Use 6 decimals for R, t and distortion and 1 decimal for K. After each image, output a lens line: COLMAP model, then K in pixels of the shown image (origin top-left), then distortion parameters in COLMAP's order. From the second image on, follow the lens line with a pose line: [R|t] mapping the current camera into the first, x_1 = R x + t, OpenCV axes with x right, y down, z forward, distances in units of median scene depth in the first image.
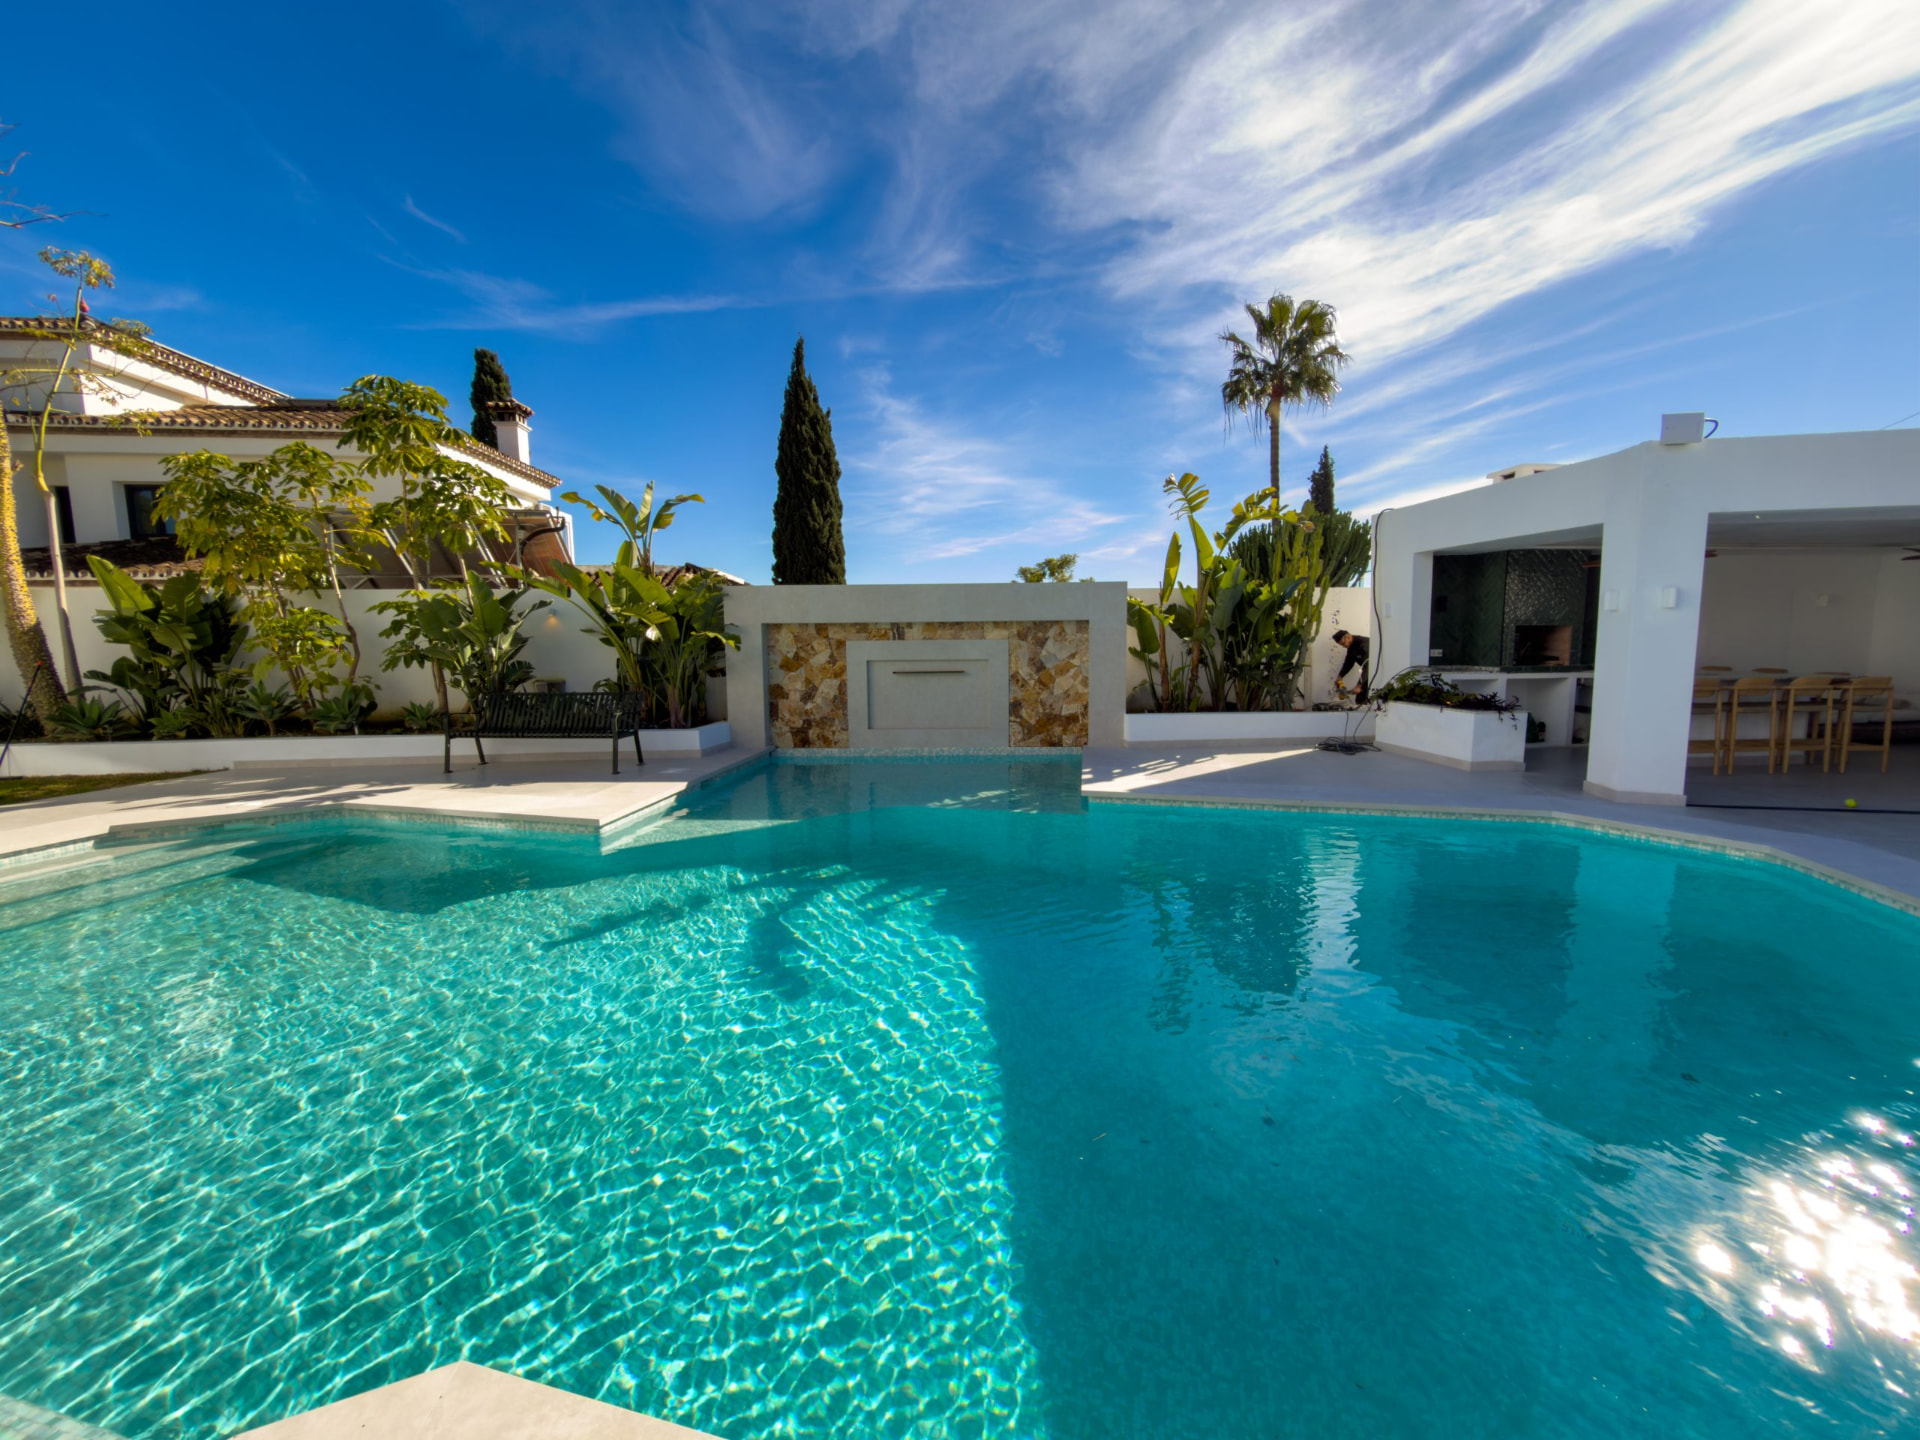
lens RADIAL K [[762.6, 0, 960.0], [0, 762.6, 720.0], [0, 0, 1]] dist [-0.001260, -0.000183]
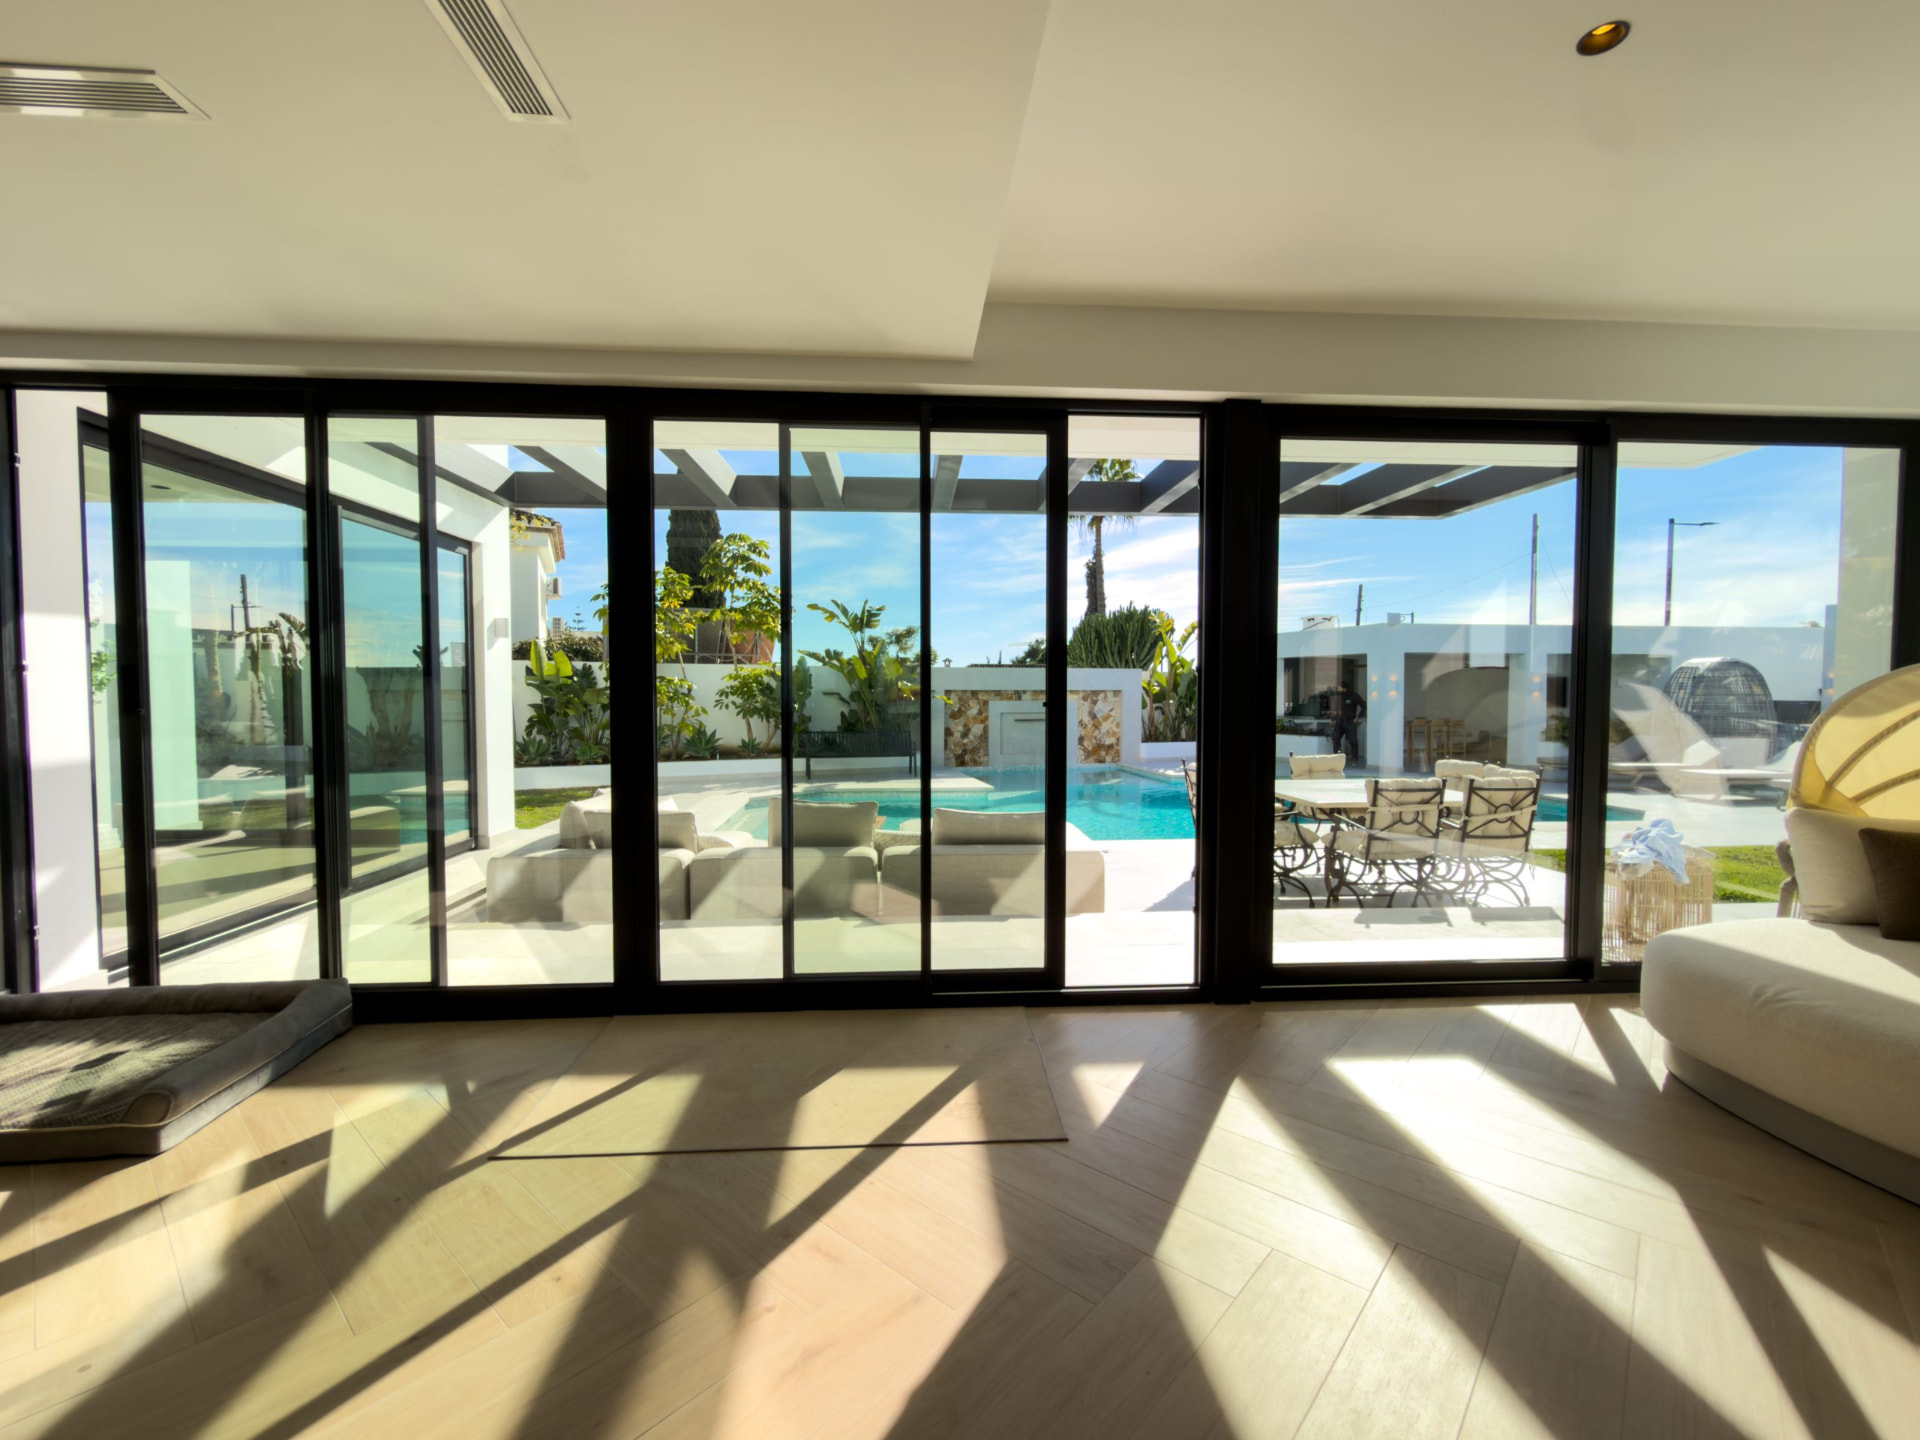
lens RADIAL K [[818.5, 0, 960.0], [0, 818.5, 720.0], [0, 0, 1]] dist [-0.000213, -0.000056]
pose [[0.946771, -0.001346, 0.321905, -0.779382], [0.026385, 0.996951, -0.073434, 0.066021], [-0.320824, 0.078019, 0.943920, -0.647893]]
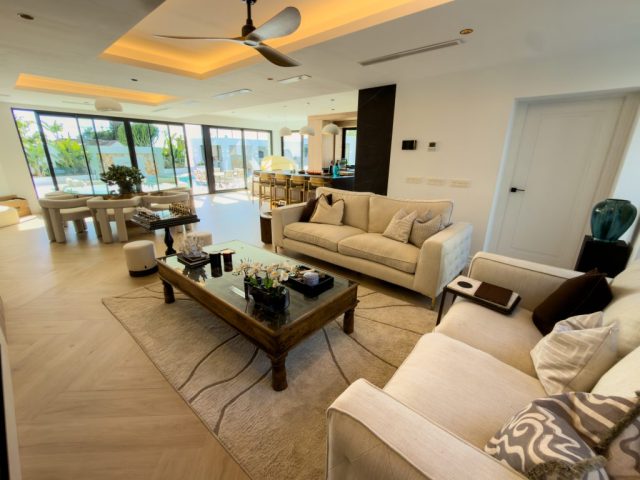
lens RADIAL K [[272.8, 0, 320.0], [0, 272.8, 240.0], [0, 0, 1]] dist [-0.000213, -0.000056]
pose [[0.431463, -0.255605, 0.865162, -1.340575], [0.078010, 0.966000, 0.246493, 0.103631], [-0.898751, -0.038861, 0.436733, -1.189298]]
